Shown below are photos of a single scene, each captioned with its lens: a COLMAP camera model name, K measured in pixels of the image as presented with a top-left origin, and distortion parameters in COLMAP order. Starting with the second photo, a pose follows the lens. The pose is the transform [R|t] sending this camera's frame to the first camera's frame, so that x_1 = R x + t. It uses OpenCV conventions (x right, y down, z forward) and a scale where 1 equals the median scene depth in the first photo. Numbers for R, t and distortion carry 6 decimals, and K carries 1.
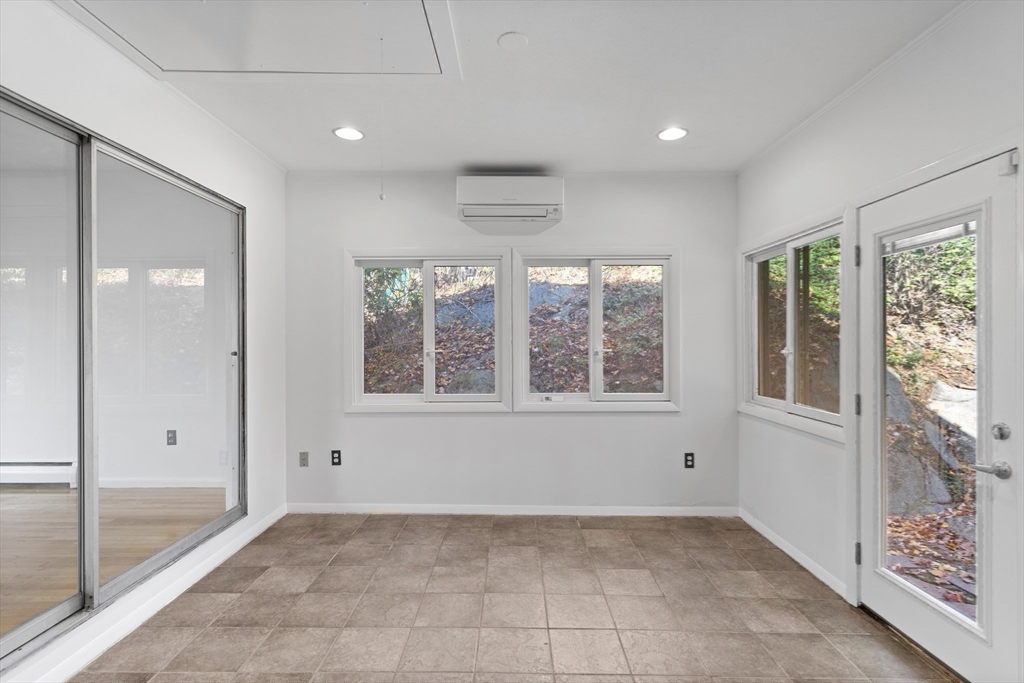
lens RADIAL K [[506.6, 0, 514.6], [0, 506.6, 340.6], [0, 0, 1]] dist [0.002412, 0.000640]
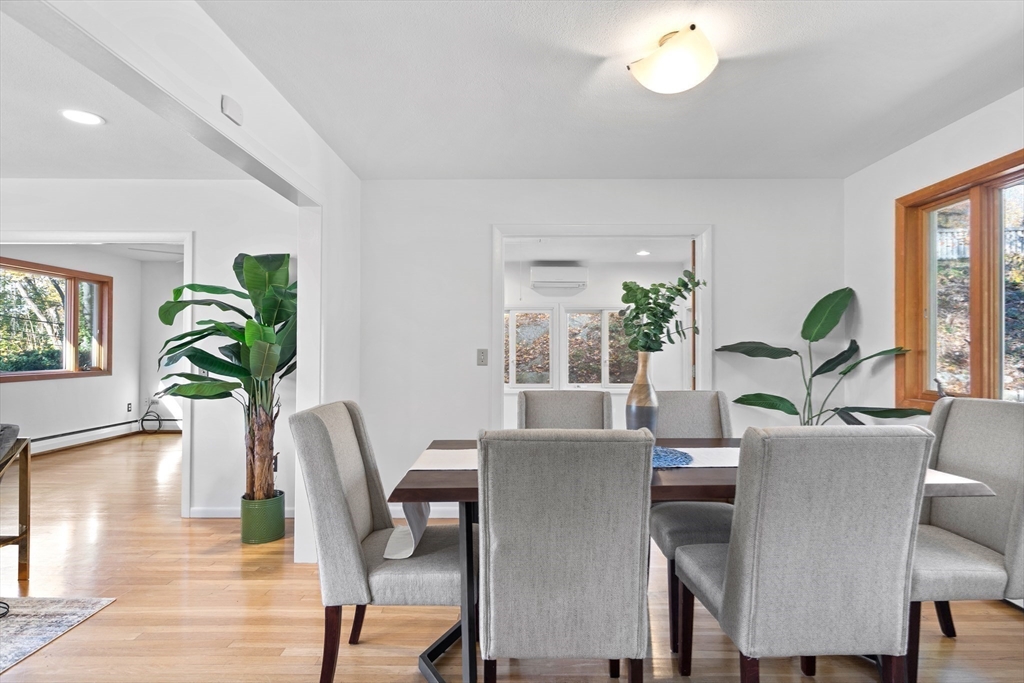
lens RADIAL K [[530.2, 0, 515.7], [0, 530.2, 347.4], [0, 0, 1]] dist [-0.001071, -0.000035]
pose [[0.999968, 0.003629, -0.007100, -0.132722], [-0.003629, 0.999993, -0.000003, -0.022298], [0.007099, 0.000029, 0.999975, -0.819964]]
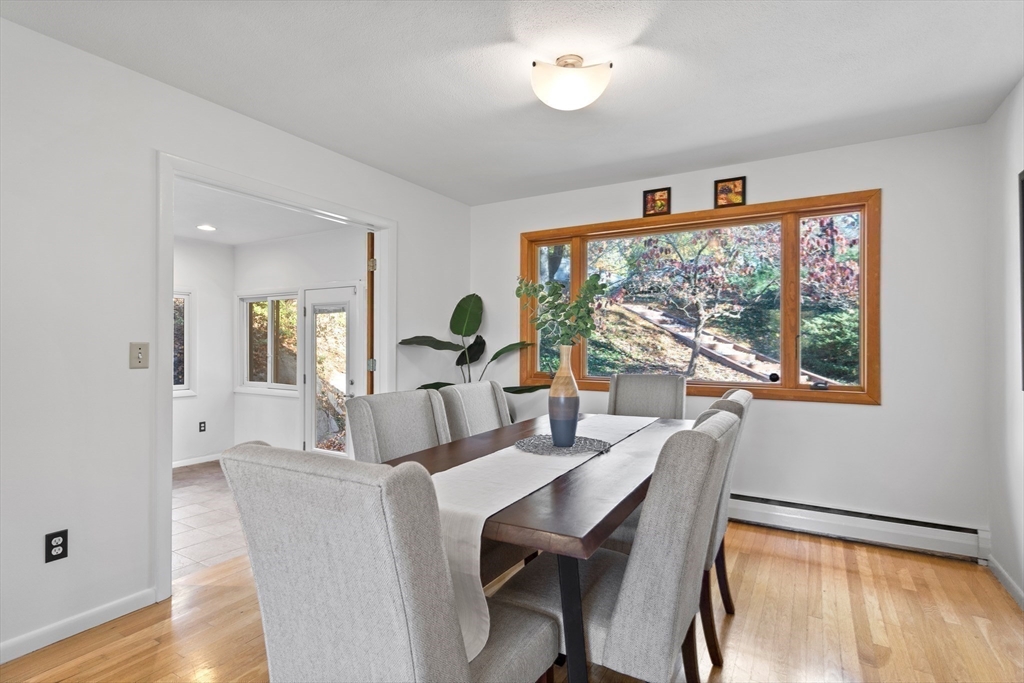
lens RADIAL K [[506.6, 0, 516.9], [0, 506.6, 345.1], [0, 0, 1]] dist [0.002412, 0.000640]
pose [[0.504340, 0.000207, 0.863505, -0.459103], [-0.005523, 0.999980, 0.002987, -0.020204], [-0.863487, -0.006275, 0.504331, -0.548259]]
